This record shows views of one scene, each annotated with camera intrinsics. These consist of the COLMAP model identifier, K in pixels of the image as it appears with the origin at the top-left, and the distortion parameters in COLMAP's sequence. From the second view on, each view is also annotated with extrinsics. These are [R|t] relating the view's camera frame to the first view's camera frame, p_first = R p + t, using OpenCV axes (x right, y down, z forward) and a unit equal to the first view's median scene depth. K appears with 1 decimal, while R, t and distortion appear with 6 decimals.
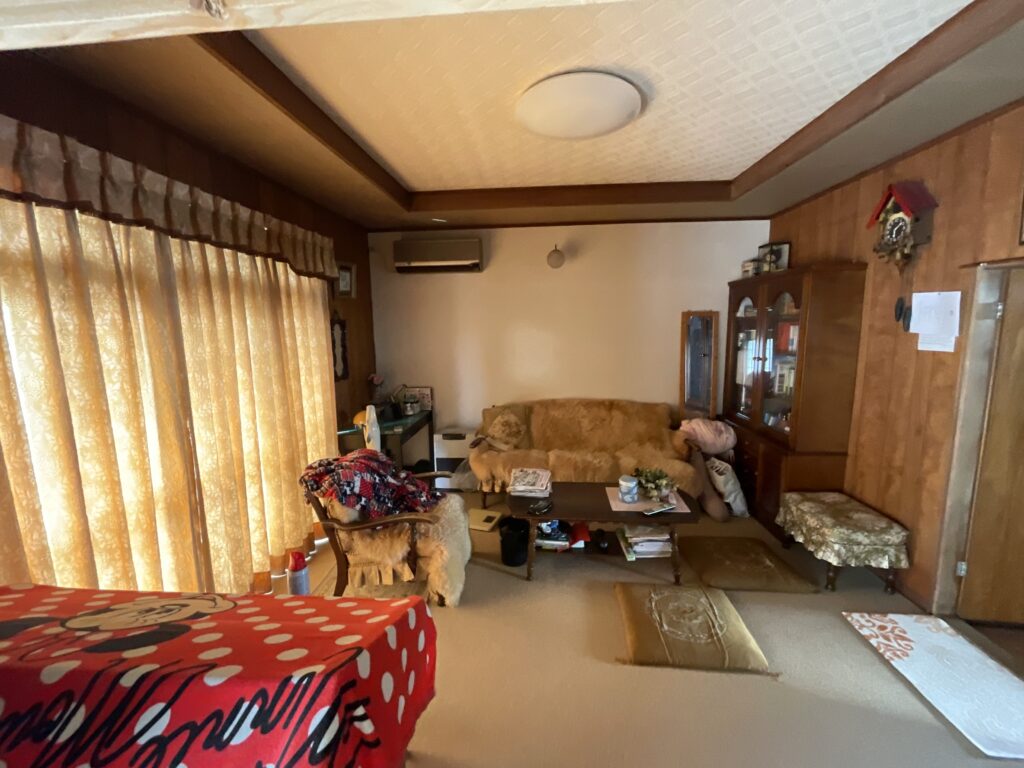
lens RADIAL K [[416.5, 0, 514.0], [0, 416.5, 383.8], [0, 0, 1]] dist [0.003543, 0.000739]
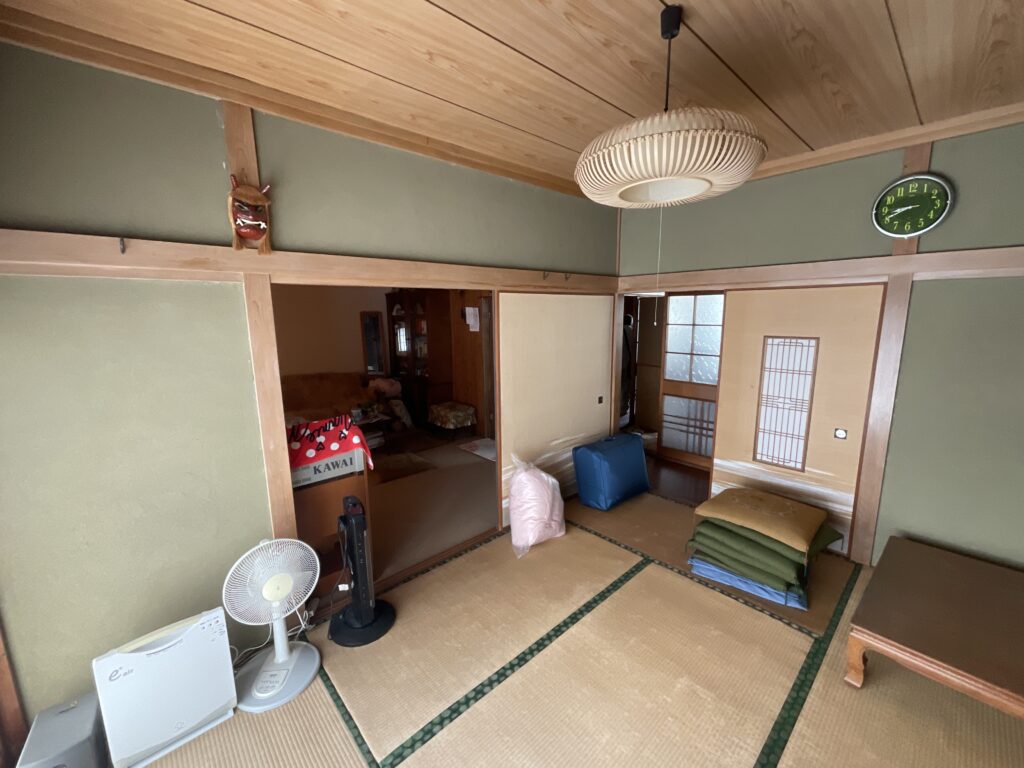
lens RADIAL K [[416.5, 0, 514.7], [0, 416.5, 383.6], [0, 0, 1]] dist [0.003543, 0.000739]
pose [[0.680712, -0.118240, 0.722946, -0.500652], [0.103874, 0.992496, 0.064520, 0.073337], [-0.725149, 0.031176, 0.687885, -0.663990]]
